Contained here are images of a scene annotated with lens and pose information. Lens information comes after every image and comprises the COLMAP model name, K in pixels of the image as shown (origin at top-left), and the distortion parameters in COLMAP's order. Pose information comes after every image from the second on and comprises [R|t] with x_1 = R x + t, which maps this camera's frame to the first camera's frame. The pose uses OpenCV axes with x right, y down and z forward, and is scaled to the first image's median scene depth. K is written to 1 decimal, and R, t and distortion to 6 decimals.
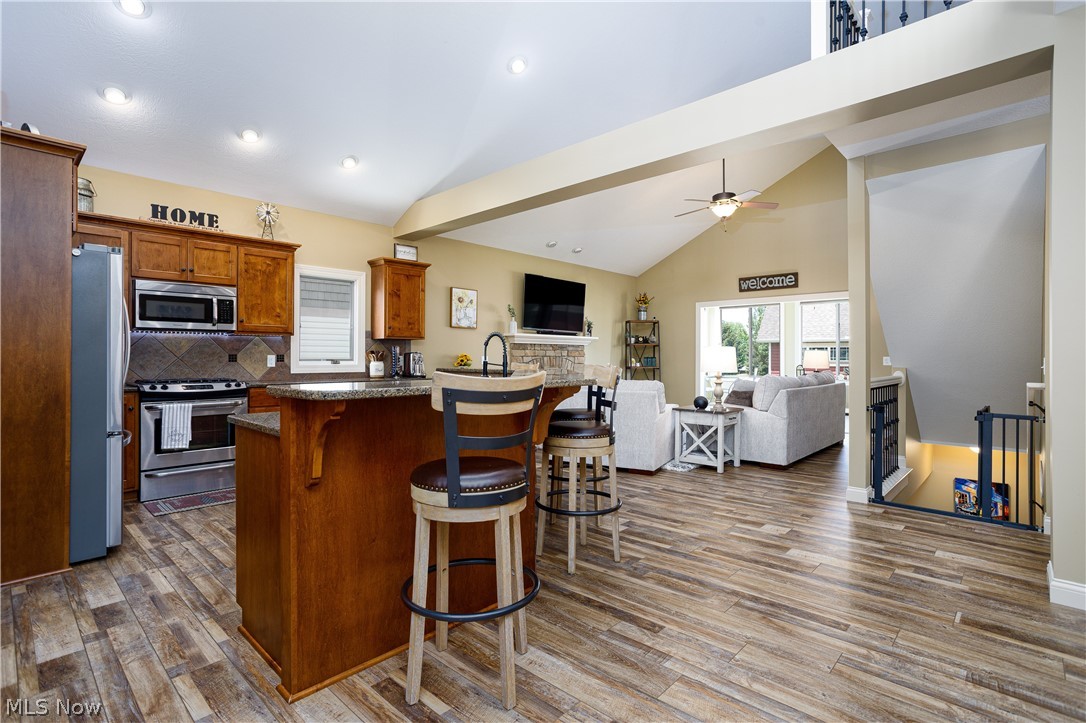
lens RADIAL K [[526.7, 0, 563.0], [0, 526.7, 359.2], [0, 0, 1]] dist [-0.034967, 0.018197]
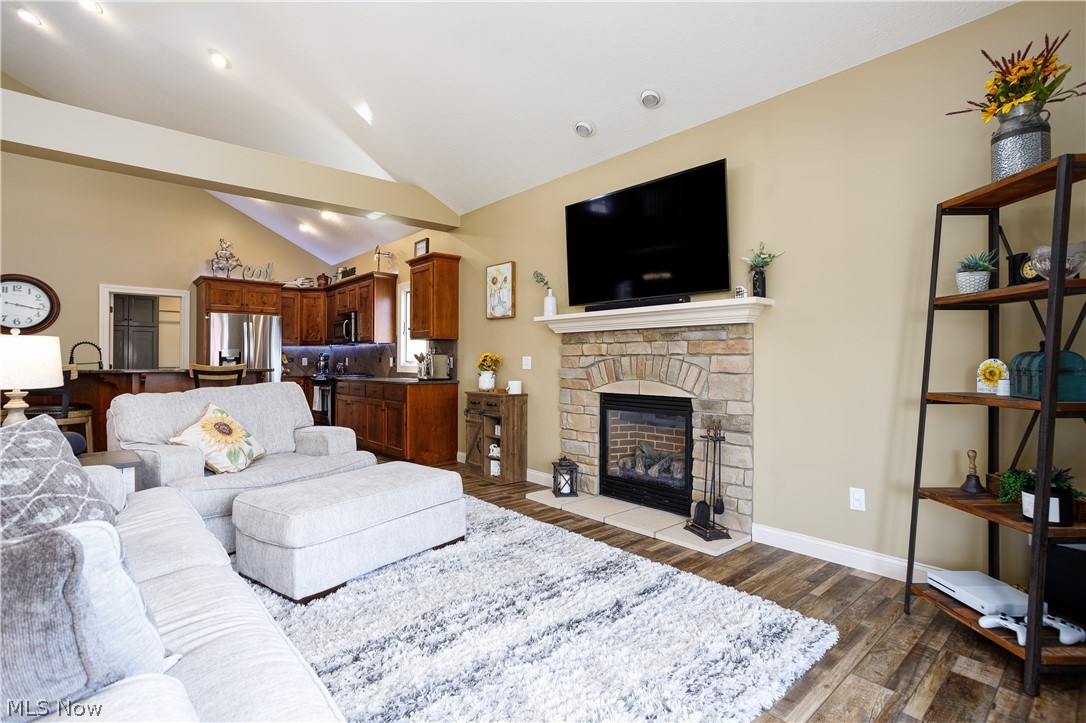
lens RADIAL K [[526.7, 0, 533.3], [0, 526.7, 356.6], [0, 0, 1]] dist [-0.034967, 0.018197]
pose [[-0.129799, -0.010755, -0.991482, 0.794874], [-0.005149, 0.999935, -0.010173, 0.001163], [0.991527, 0.003785, -0.129845, 1.712177]]
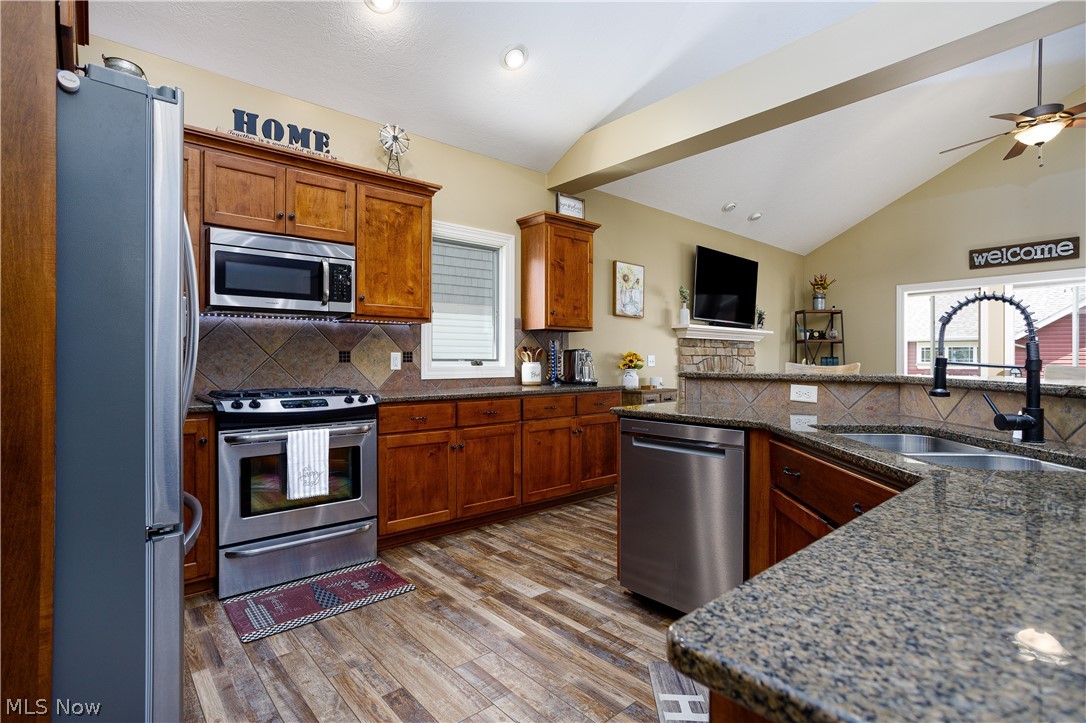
lens RADIAL K [[526.7, 0, 554.1], [0, 526.7, 362.1], [0, 0, 1]] dist [-0.034967, 0.018197]
pose [[0.994473, -0.000713, -0.104993, -0.317674], [0.000820, 0.999999, 0.000977, 0.004748], [0.104992, -0.001058, 0.994473, 0.385925]]
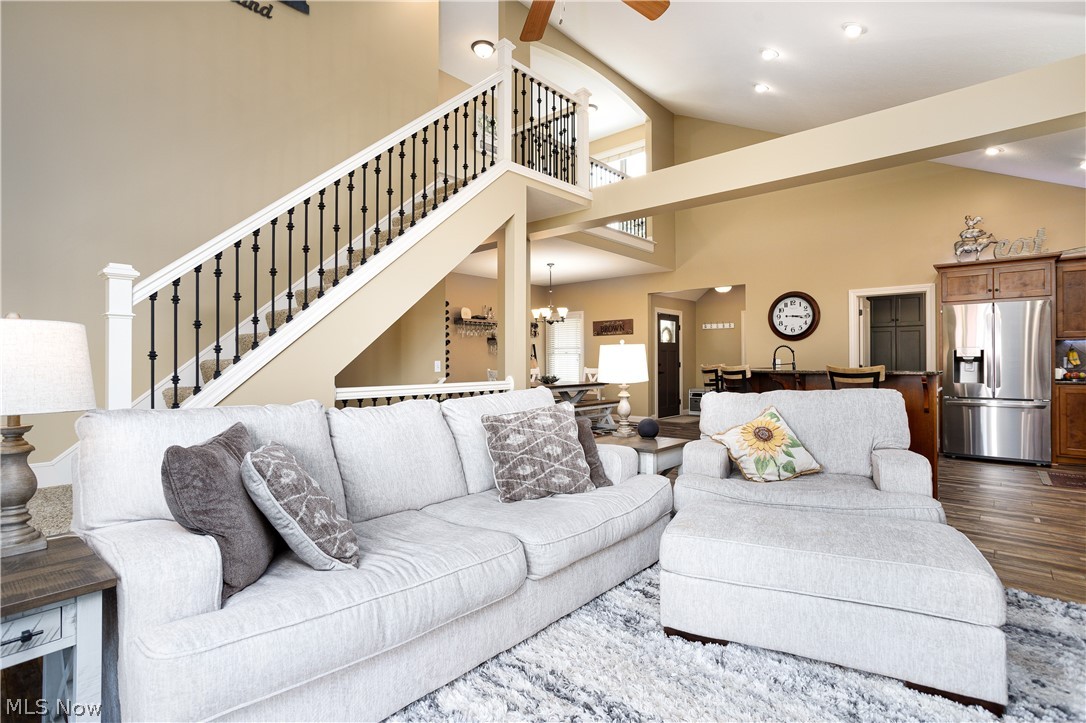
lens RADIAL K [[526.7, 0, 549.8], [0, 526.7, 357.5], [0, 0, 1]] dist [-0.034967, 0.018197]
pose [[-0.999991, 0.001006, -0.004050, 0.424897], [0.001017, 0.999996, -0.002689, -0.003875], [0.004047, -0.002693, -0.999988, 1.883774]]
